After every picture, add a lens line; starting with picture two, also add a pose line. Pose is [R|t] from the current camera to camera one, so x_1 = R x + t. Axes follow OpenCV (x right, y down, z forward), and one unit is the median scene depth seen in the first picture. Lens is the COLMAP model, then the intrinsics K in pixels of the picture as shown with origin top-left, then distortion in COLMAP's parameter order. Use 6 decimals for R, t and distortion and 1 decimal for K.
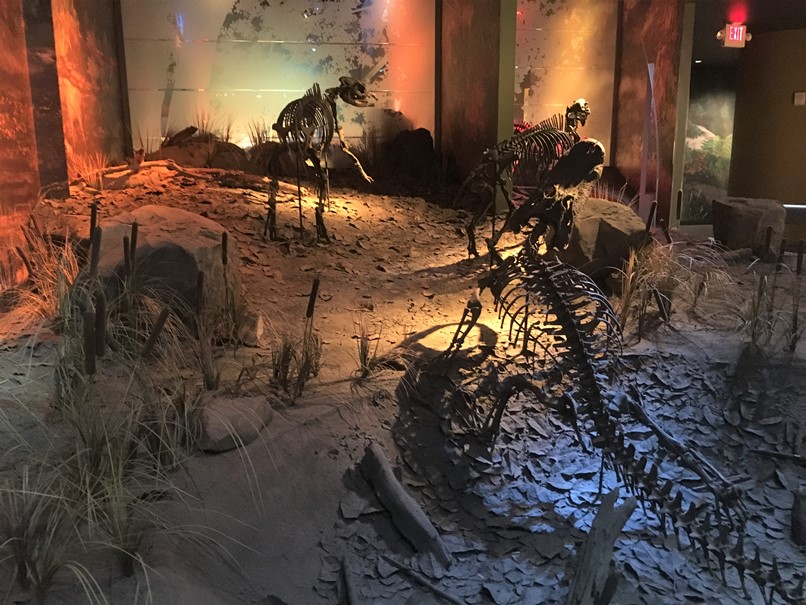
lens RADIAL K [[680.7, 0, 404.0], [0, 680.7, 299.5], [0, 0, 1]] dist [0.019860, -0.042318]
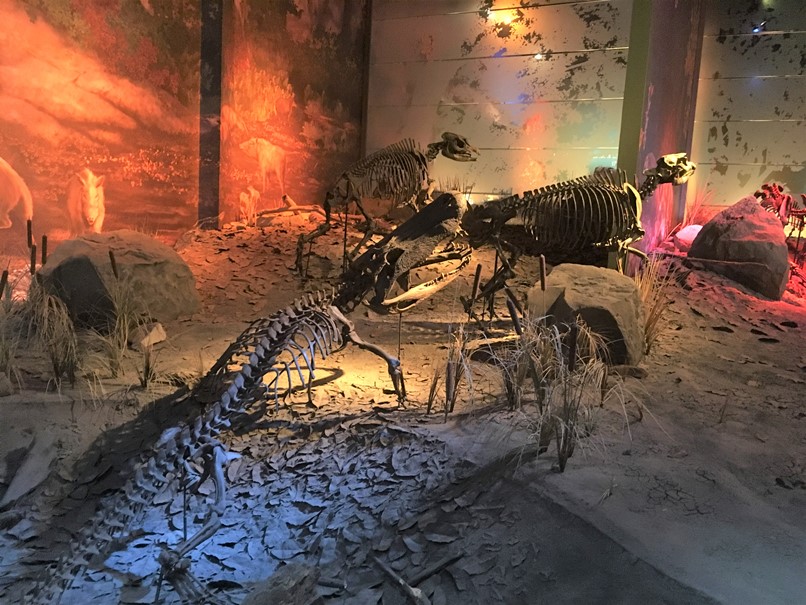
lens RADIAL K [[680.7, 0, 401.8], [0, 680.7, 306.3], [0, 0, 1]] dist [0.019860, -0.042318]
pose [[0.810482, 0.124397, -0.572402, 0.539407], [-0.170544, 0.984968, -0.027421, -0.033532], [0.560387, 0.119844, 0.819515, 0.175810]]
